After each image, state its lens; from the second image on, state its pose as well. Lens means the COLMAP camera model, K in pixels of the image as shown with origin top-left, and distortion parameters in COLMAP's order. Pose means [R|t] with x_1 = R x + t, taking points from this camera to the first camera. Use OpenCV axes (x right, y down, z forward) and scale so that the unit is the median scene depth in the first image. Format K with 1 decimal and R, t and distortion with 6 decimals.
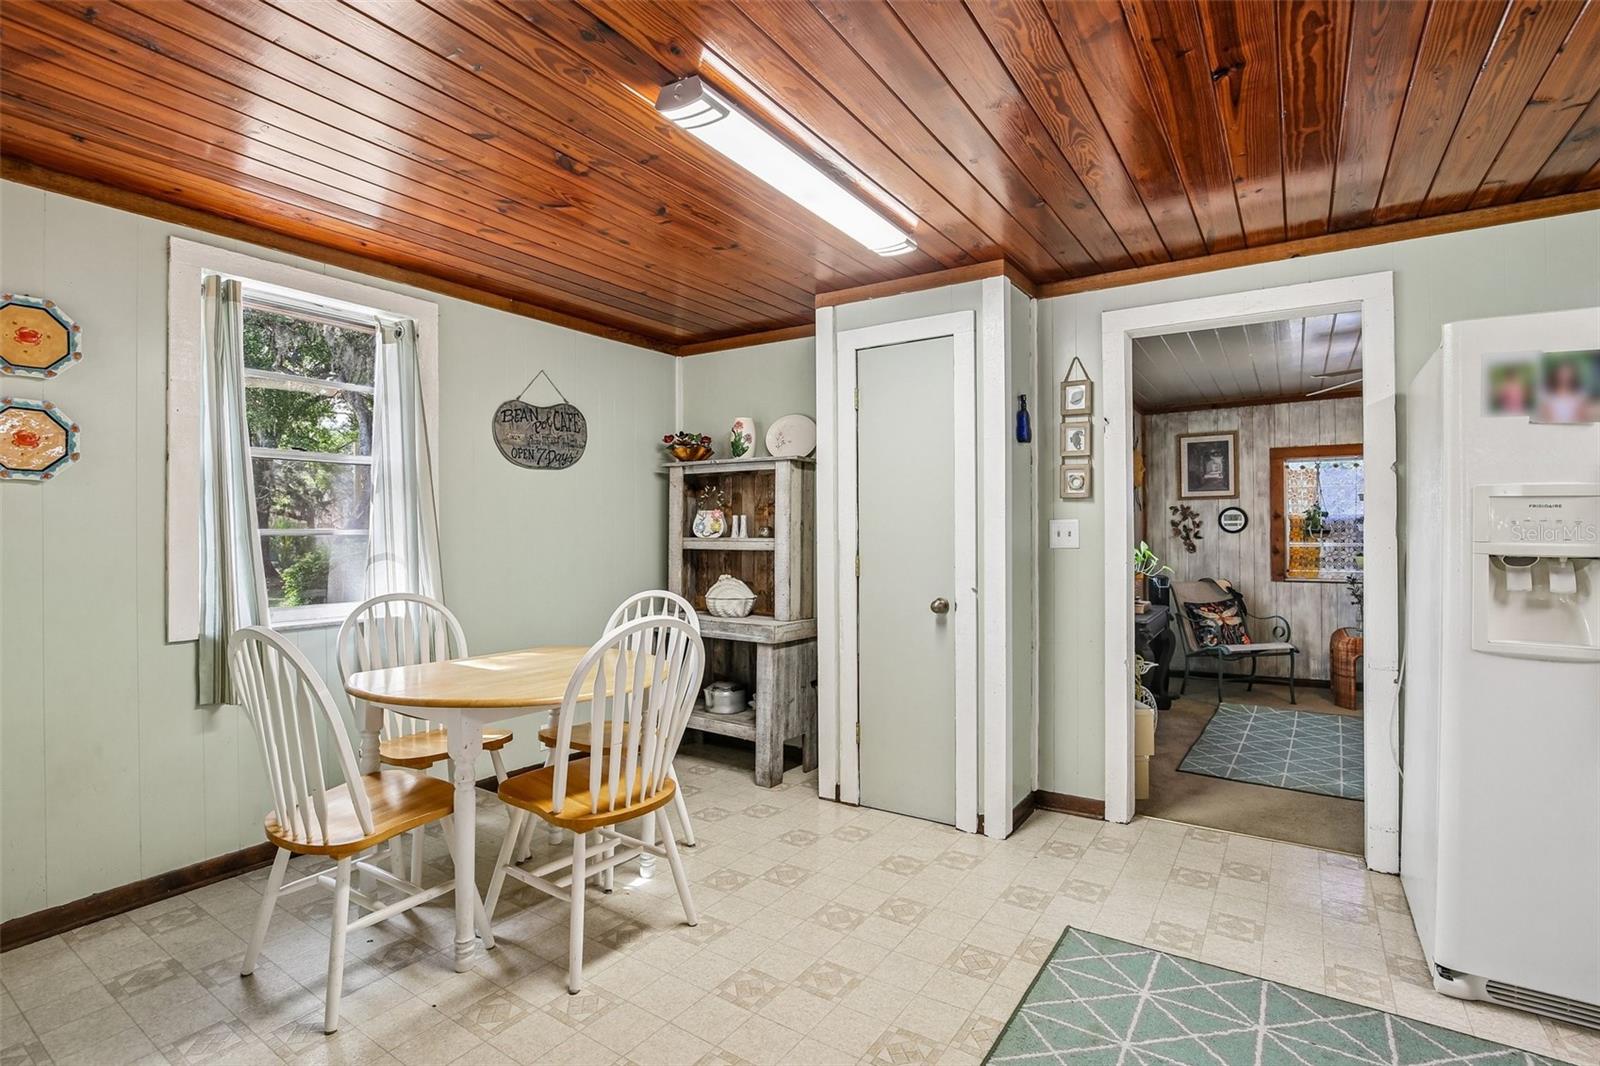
lens RADIAL K [[767.5, 0, 795.7], [0, 767.5, 529.3], [0, 0, 1]] dist [-0.025696, 0.002389]
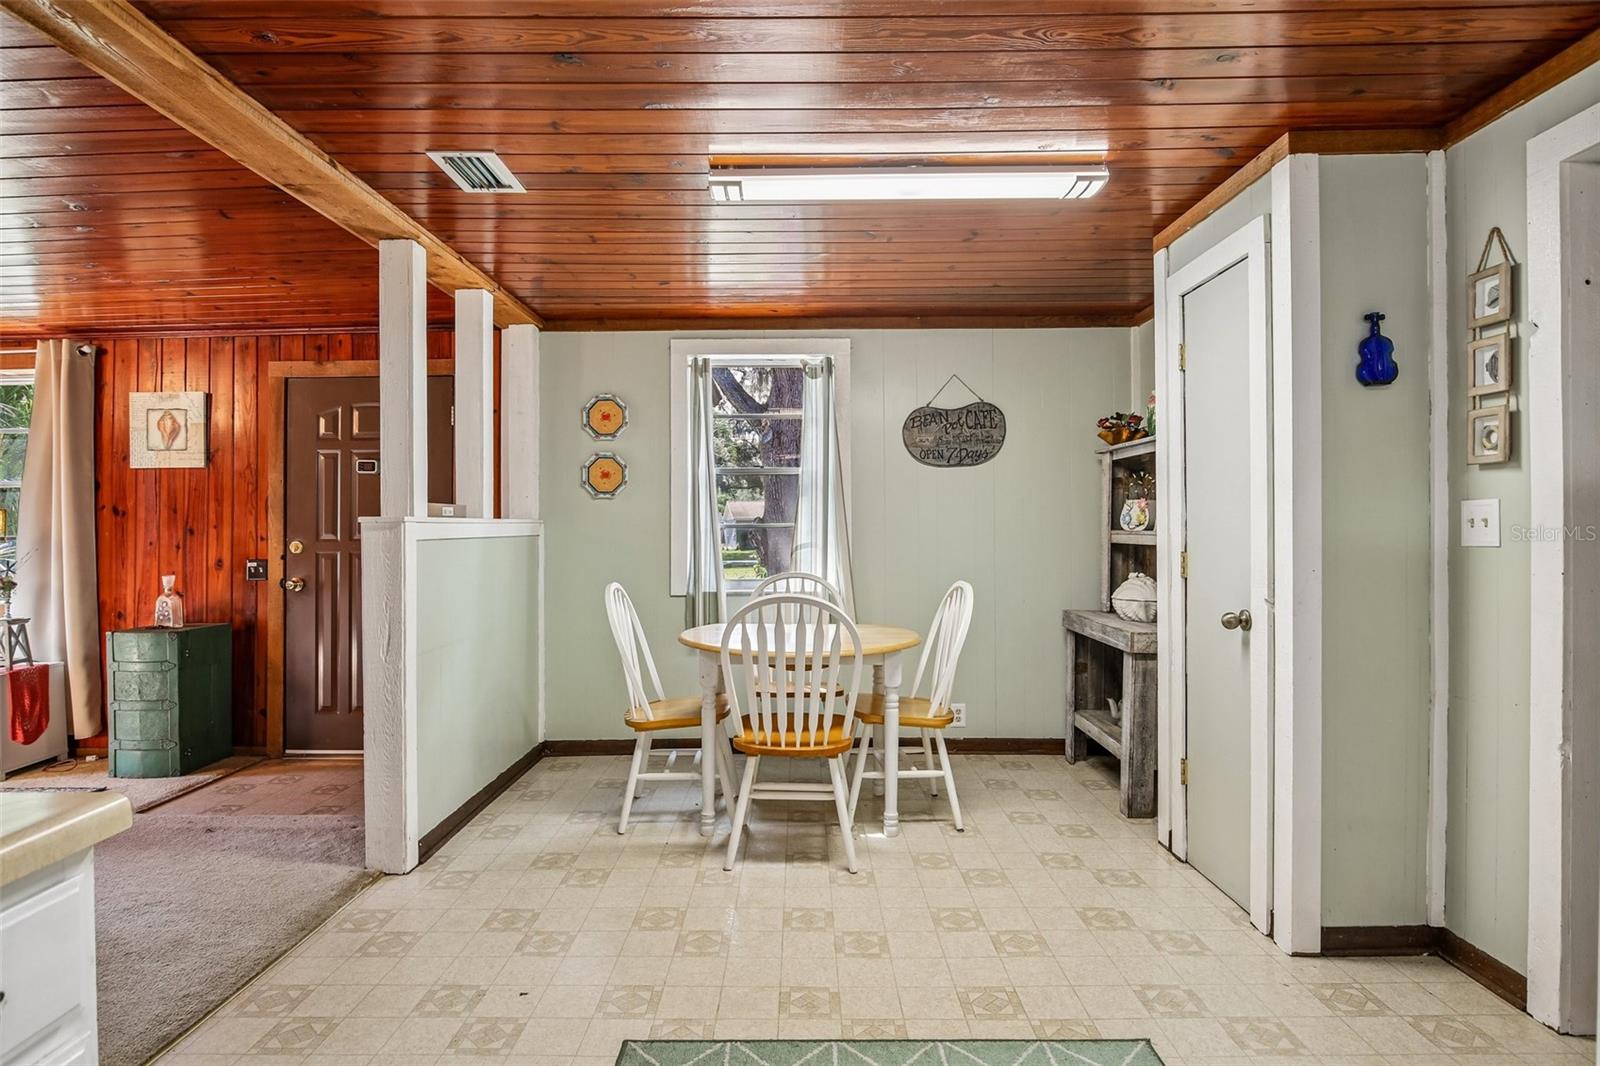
lens RADIAL K [[846.5, 0, 791.9], [0, 846.5, 532.4], [0, 0, 1]] dist [-0.017696, 0.001061]
pose [[0.549161, 0.001316, -0.835716, 0.618235], [0.007609, 0.999949, 0.006574, 0.005094], [0.835682, -0.009969, 0.549123, 0.176078]]
